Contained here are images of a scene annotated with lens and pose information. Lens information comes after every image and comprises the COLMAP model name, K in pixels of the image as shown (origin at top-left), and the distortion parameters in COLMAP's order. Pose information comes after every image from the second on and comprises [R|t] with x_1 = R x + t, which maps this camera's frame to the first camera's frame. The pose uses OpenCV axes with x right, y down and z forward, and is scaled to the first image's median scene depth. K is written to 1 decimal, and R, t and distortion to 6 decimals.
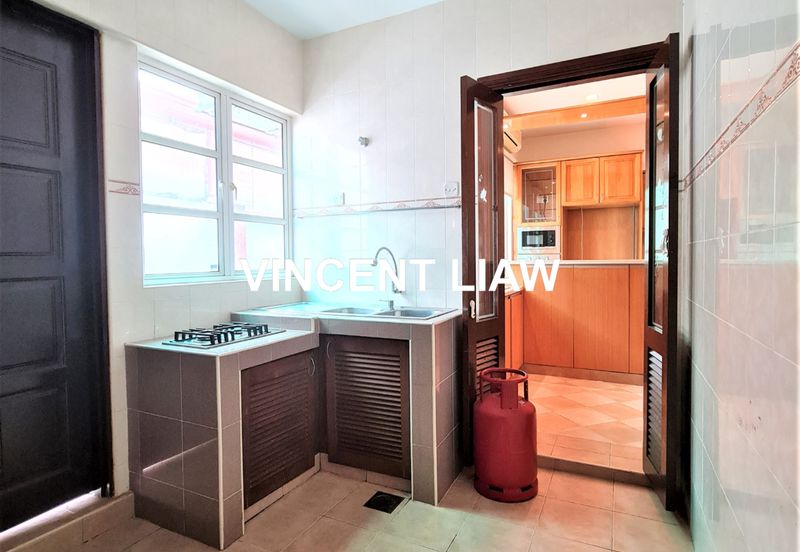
lens RADIAL K [[450.1, 0, 400.7], [0, 450.1, 275.2], [0, 0, 1]] dist [-0.000322, 0.000070]
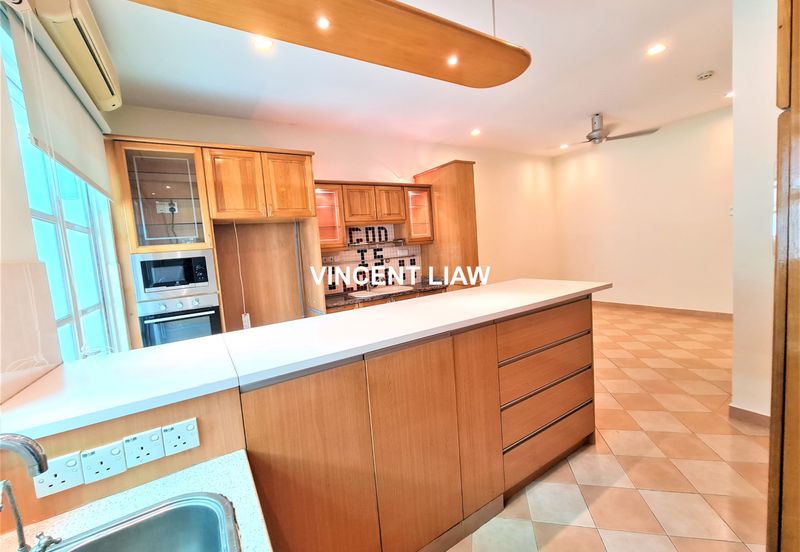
lens RADIAL K [[327.5, 0, 399.9], [0, 327.5, 274.6], [0, 0, 1]] dist [-0.011711, -0.000096]
pose [[0.524270, -0.100465, 0.845605, 0.096445], [0.101733, 0.993294, 0.054937, -0.071321], [-0.845454, 0.057224, 0.530974, 0.520281]]
